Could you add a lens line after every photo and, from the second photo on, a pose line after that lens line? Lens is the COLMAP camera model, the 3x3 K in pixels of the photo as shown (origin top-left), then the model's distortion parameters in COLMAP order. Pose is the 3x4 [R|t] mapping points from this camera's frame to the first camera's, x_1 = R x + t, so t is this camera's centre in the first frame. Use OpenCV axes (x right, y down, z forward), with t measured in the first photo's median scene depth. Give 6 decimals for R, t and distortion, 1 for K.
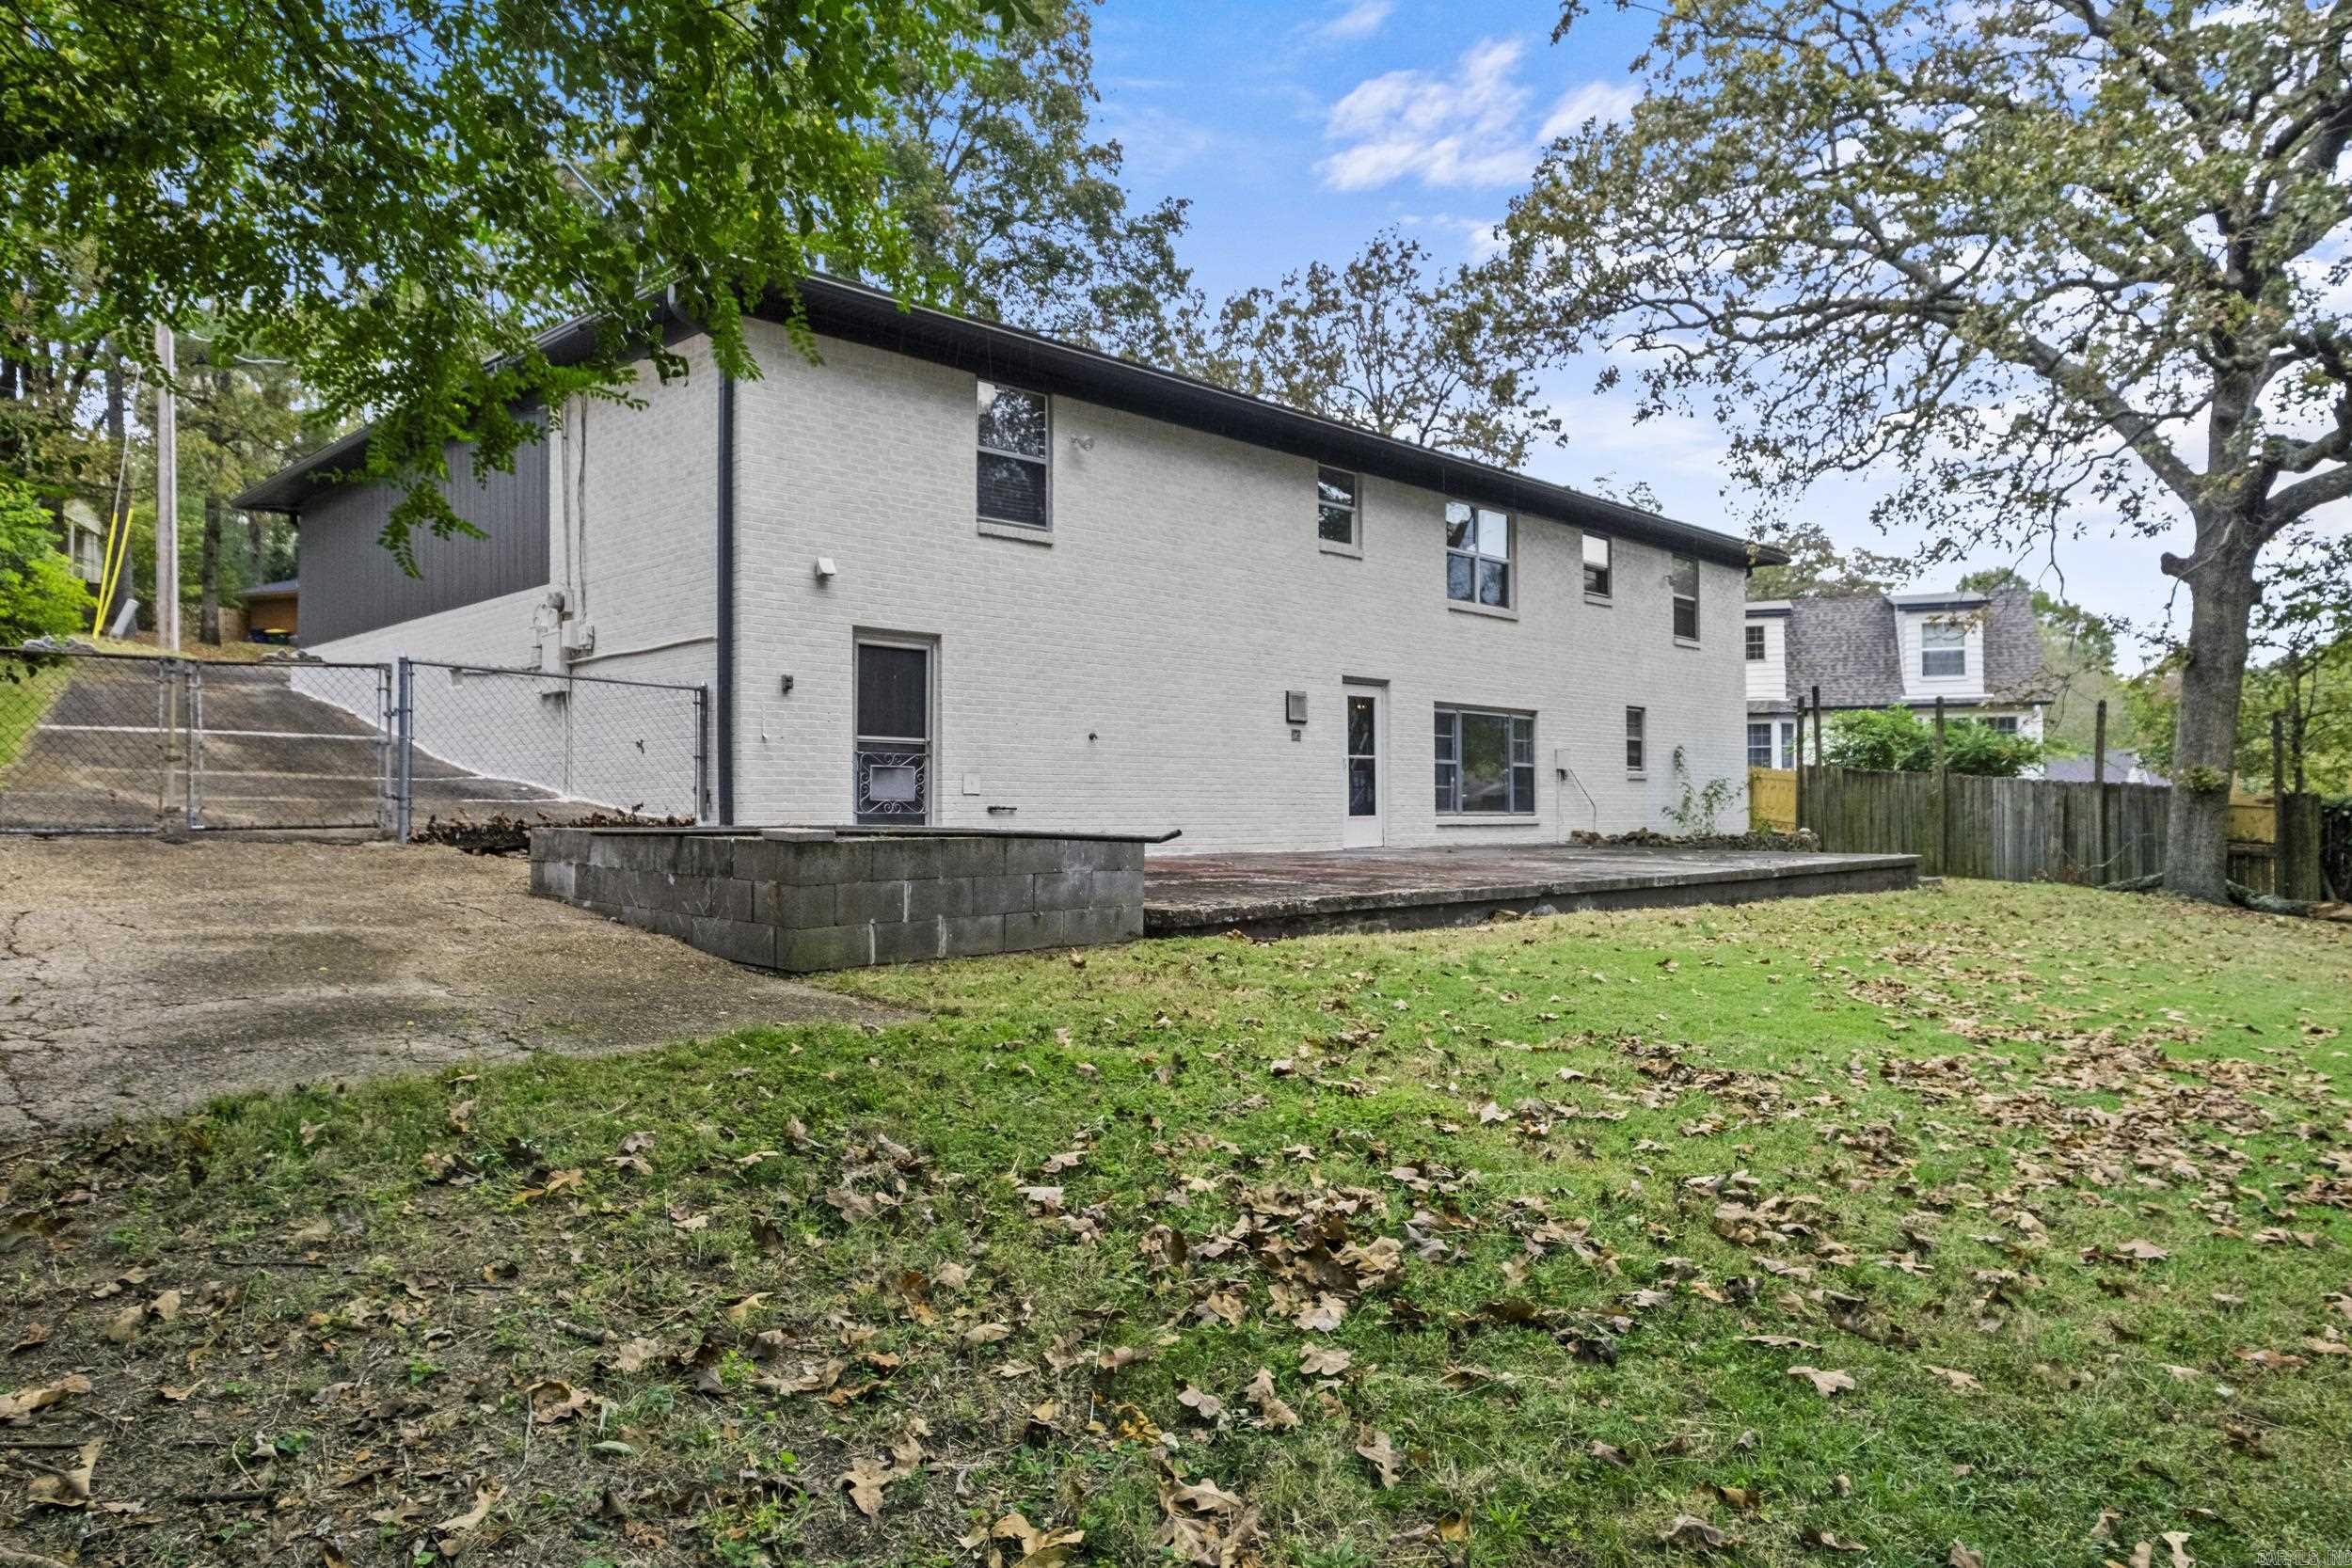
lens RADIAL K [[1588.6, 0, 1176.0], [0, 1588.6, 784.0], [0, 0, 1]] dist [-0.002795, -0.000579]
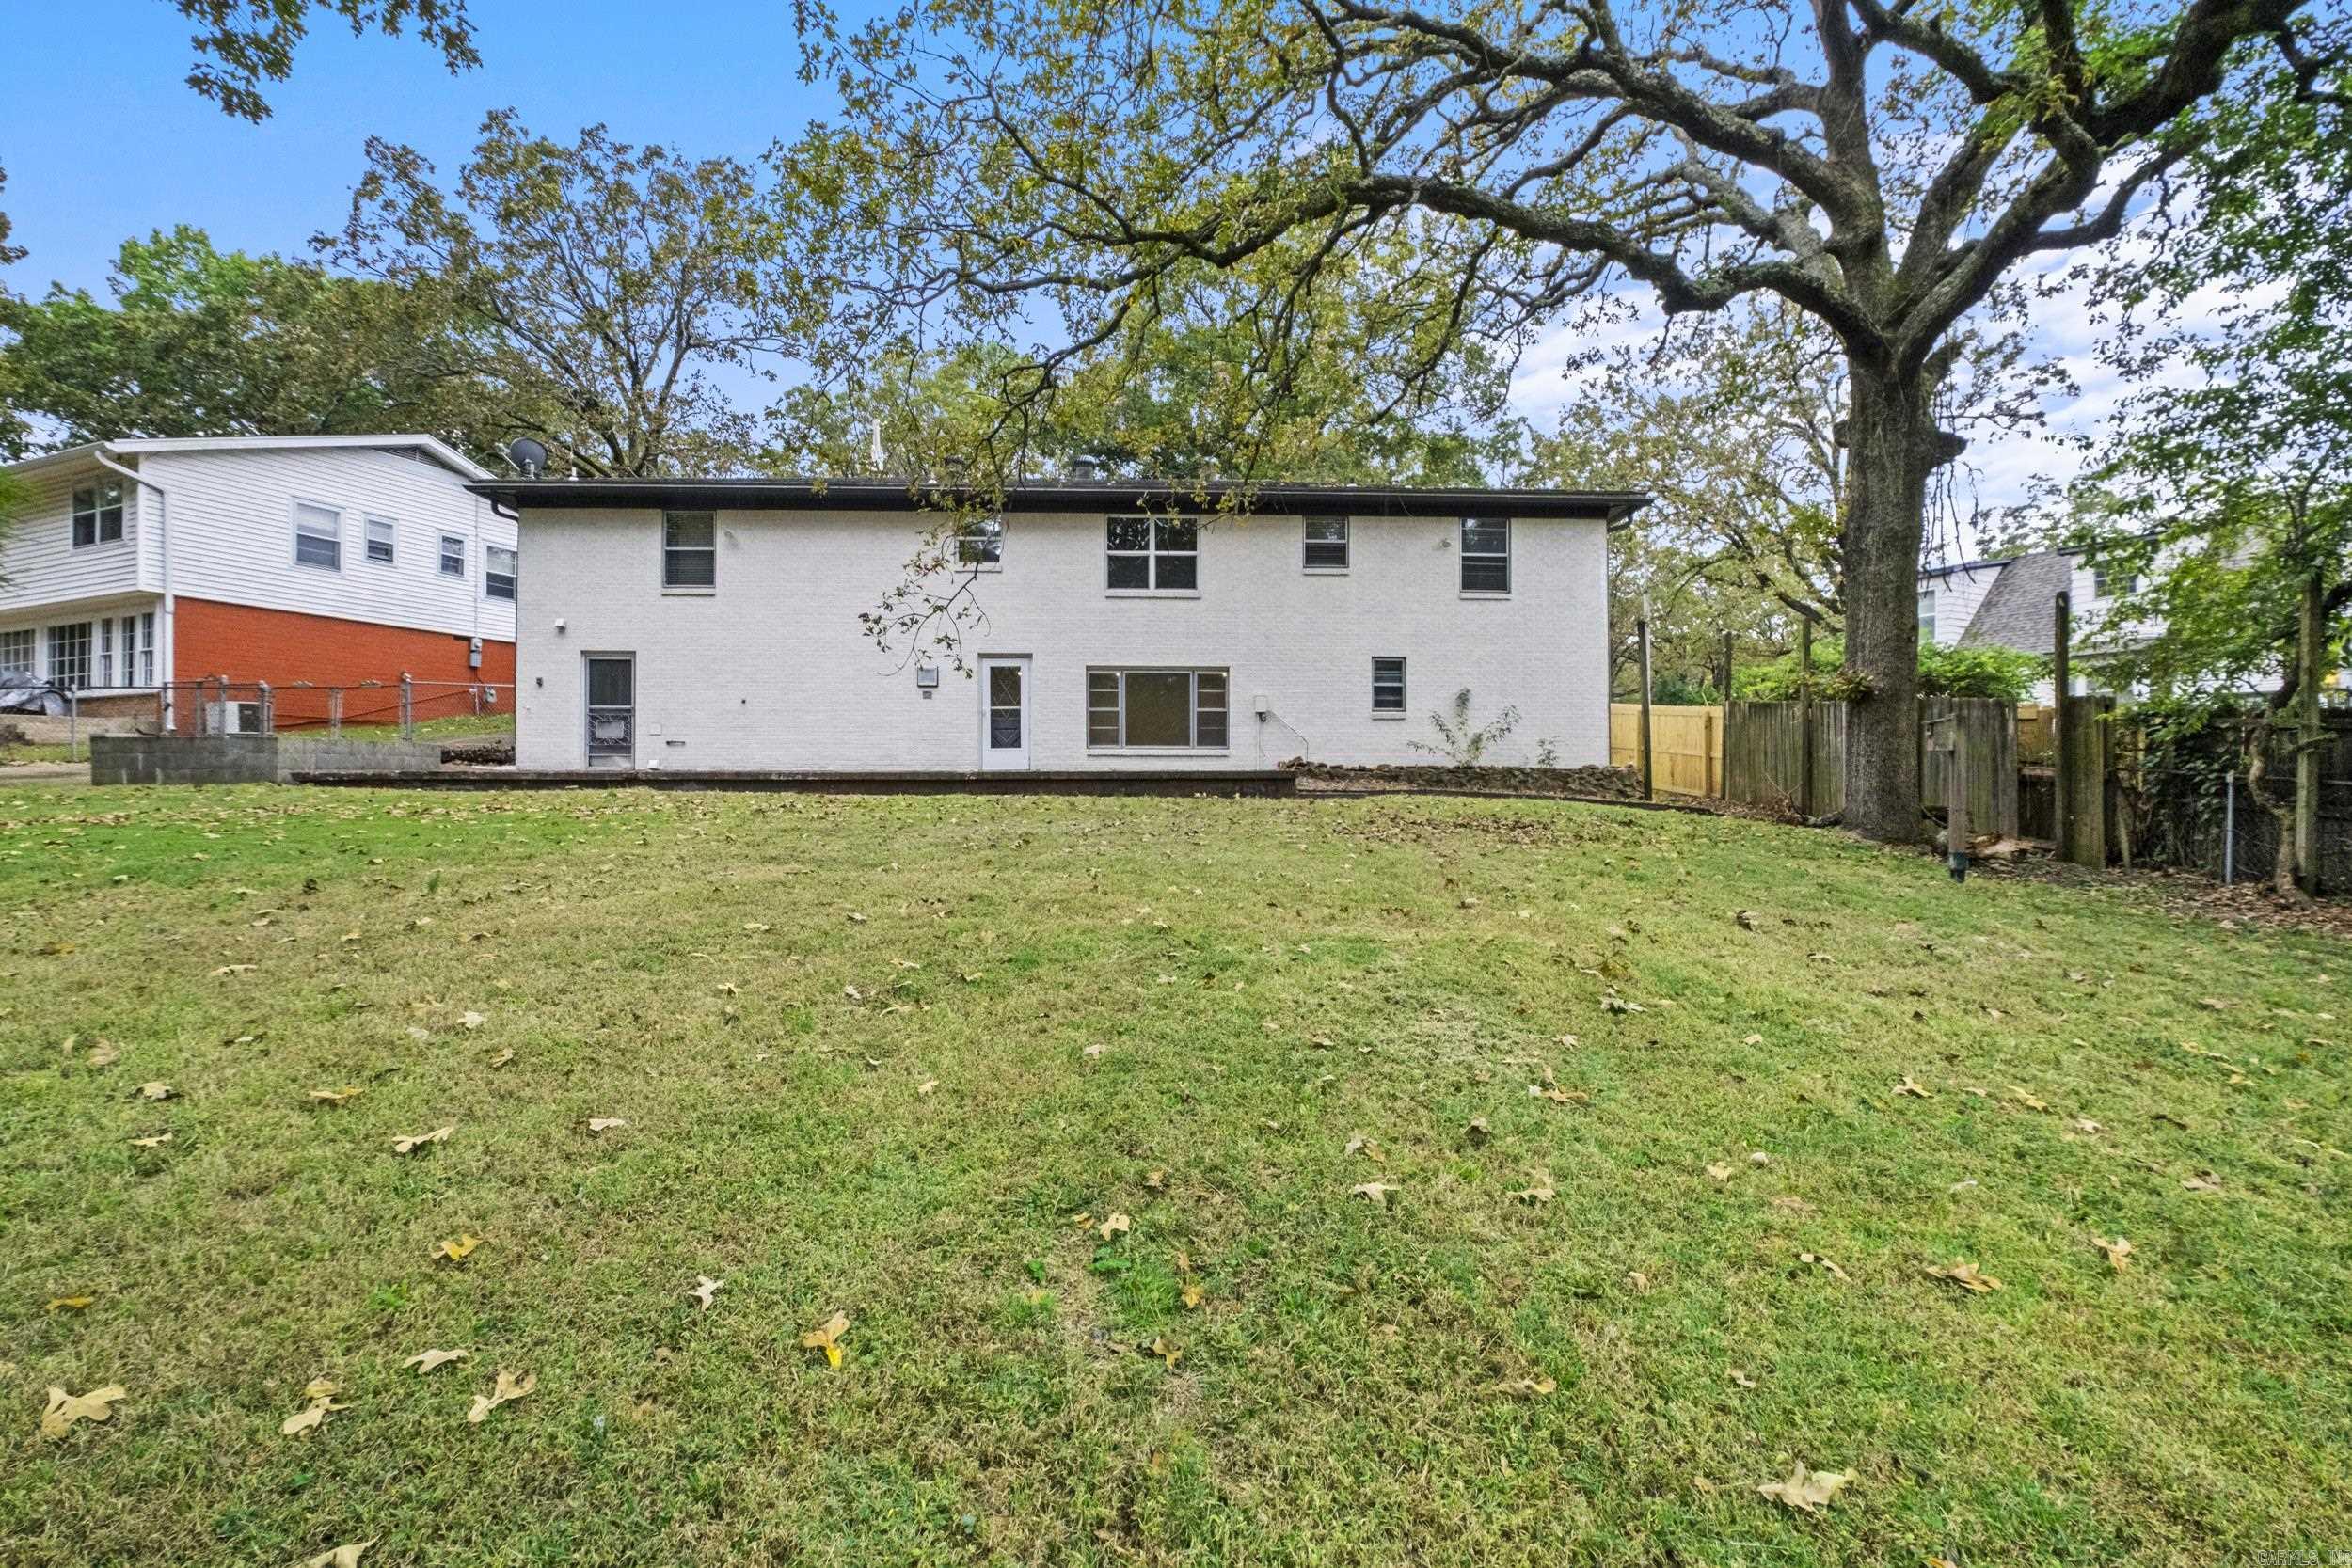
lens RADIAL K [[1026.9, 0, 1176.0], [0, 1026.9, 784.0], [0, 0, 1]] dist [-0.001554, -0.000134]
pose [[0.707712, 0.005533, -0.706479, 0.887482], [0.009043, 0.999816, 0.016889, 0.038142], [0.706443, -0.018341, 0.707532, 0.437168]]
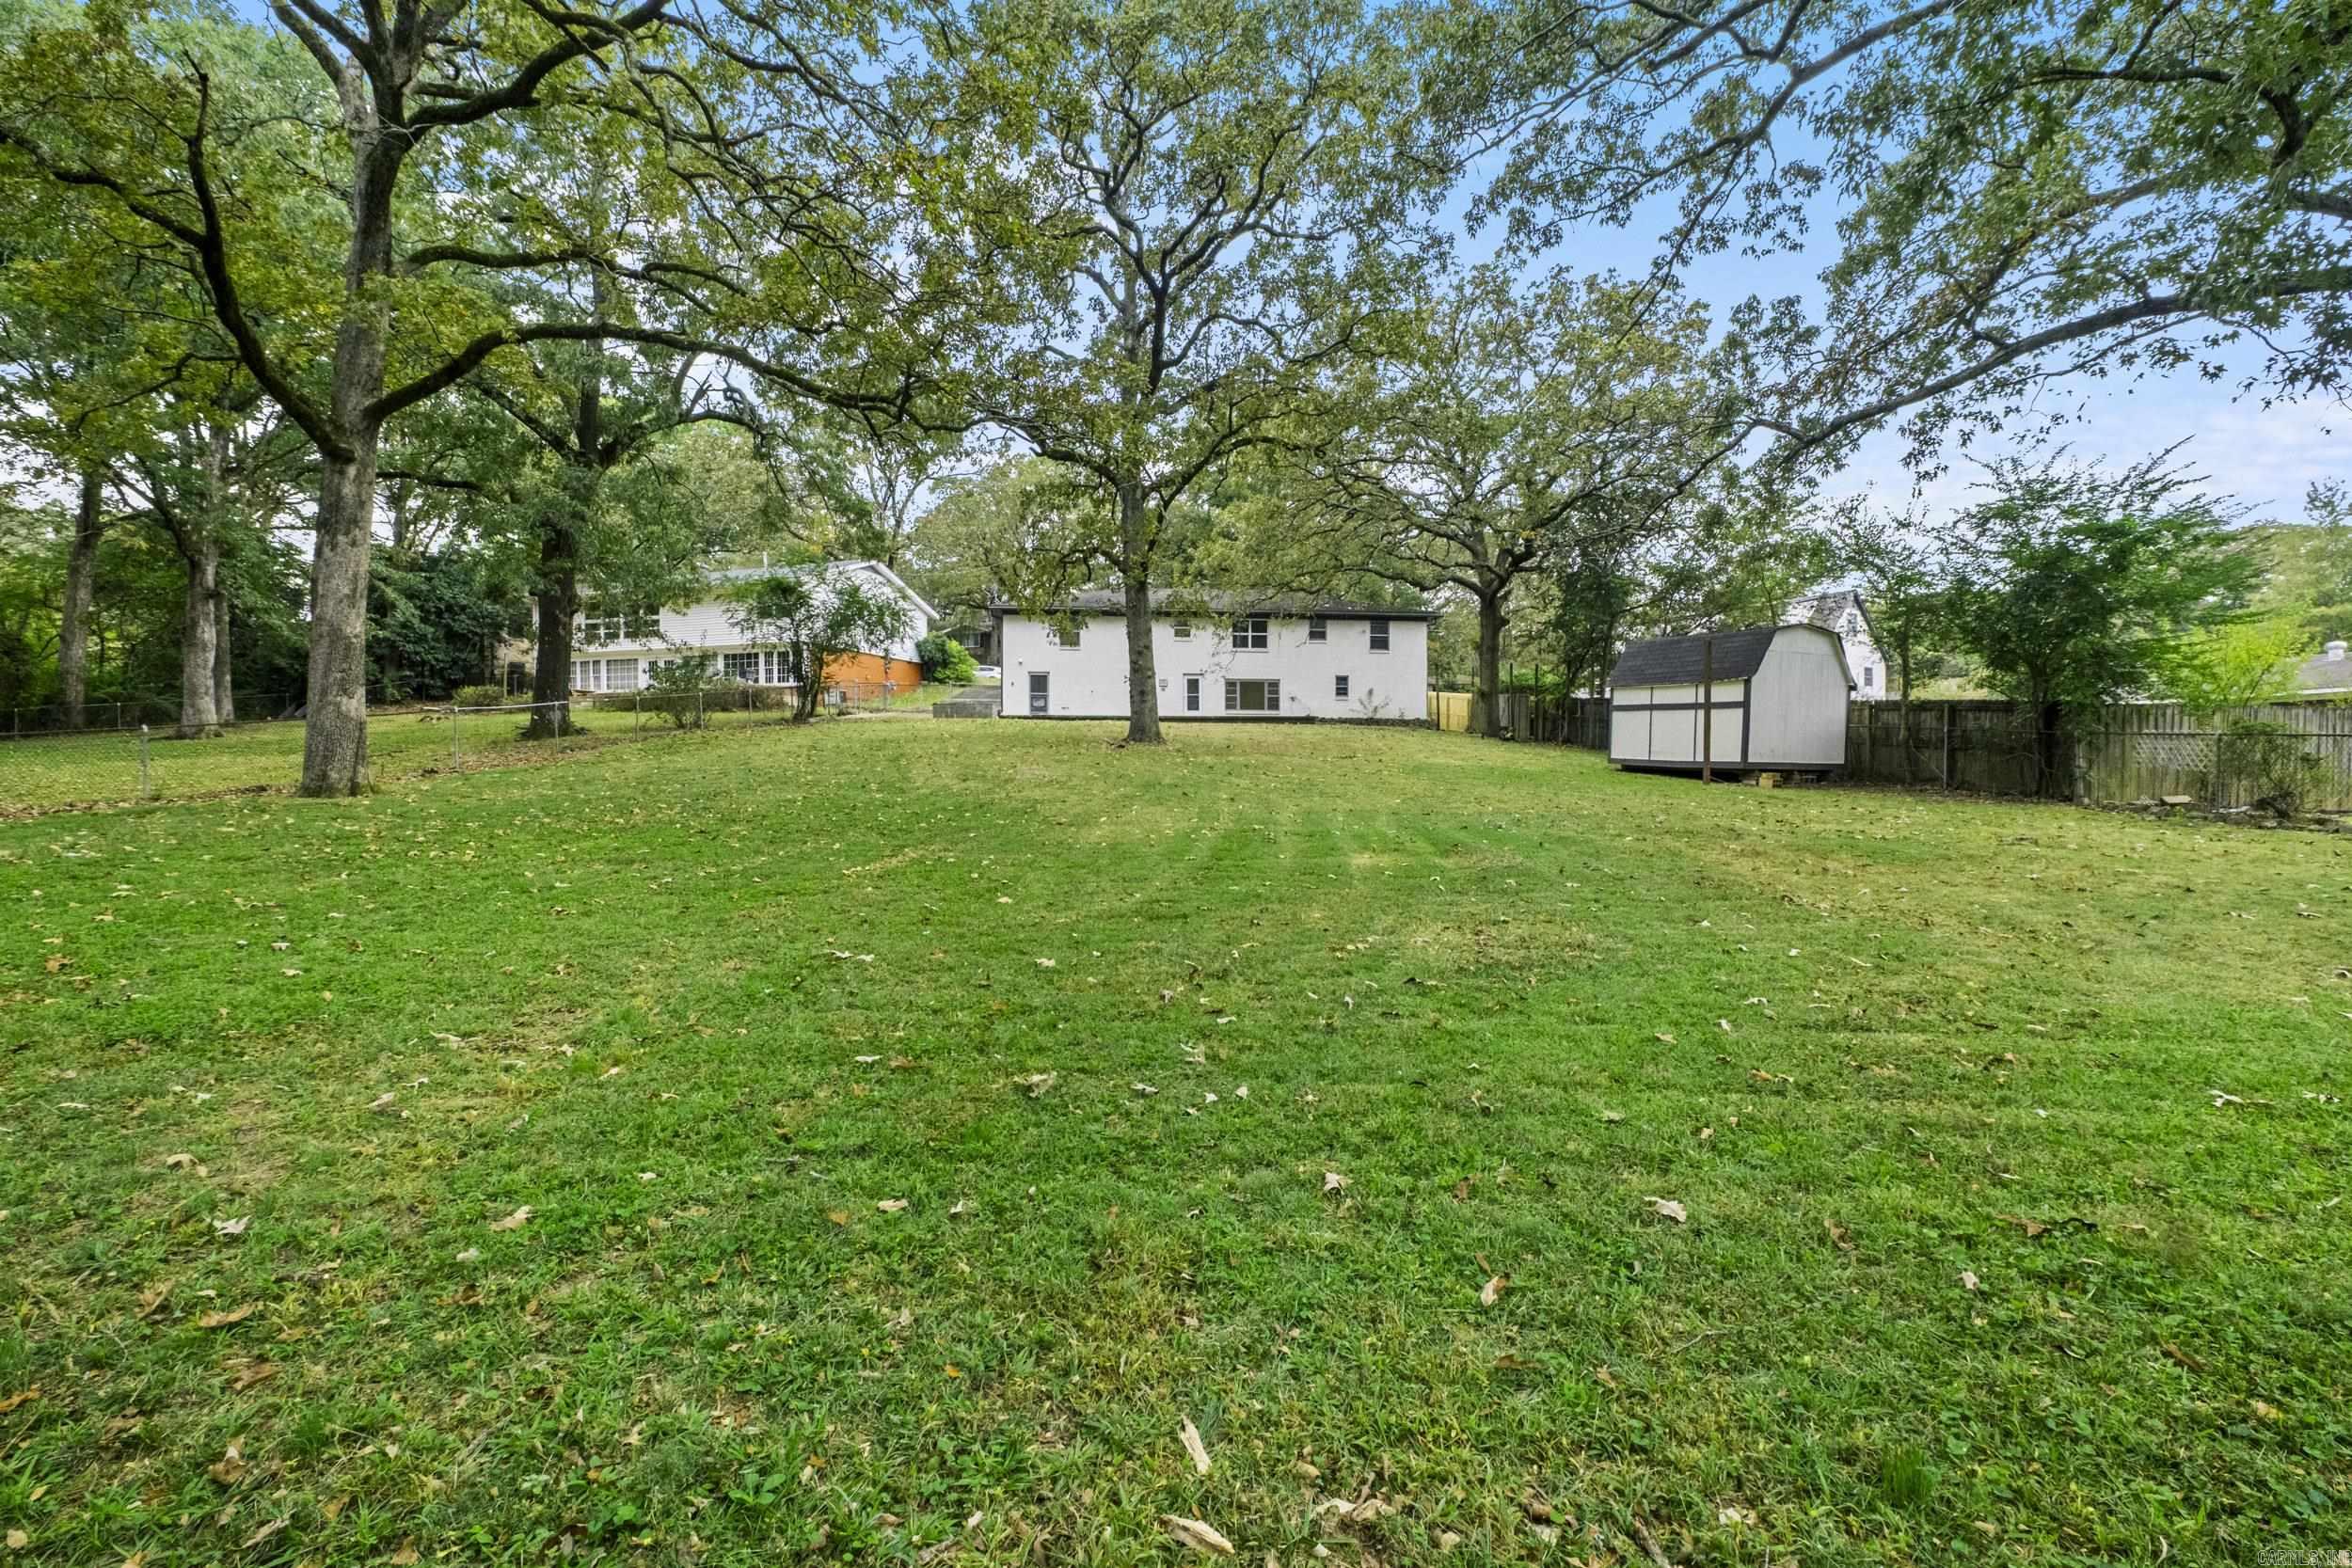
lens RADIAL K [[1026.9, 0, 1176.0], [0, 1026.9, 784.0], [0, 0, 1]] dist [-0.001554, -0.000134]
pose [[0.744484, 0.019495, -0.667356, 1.683964], [0.007237, 0.999279, 0.037265, 0.101235], [0.667601, -0.032573, 0.743806, -0.819063]]
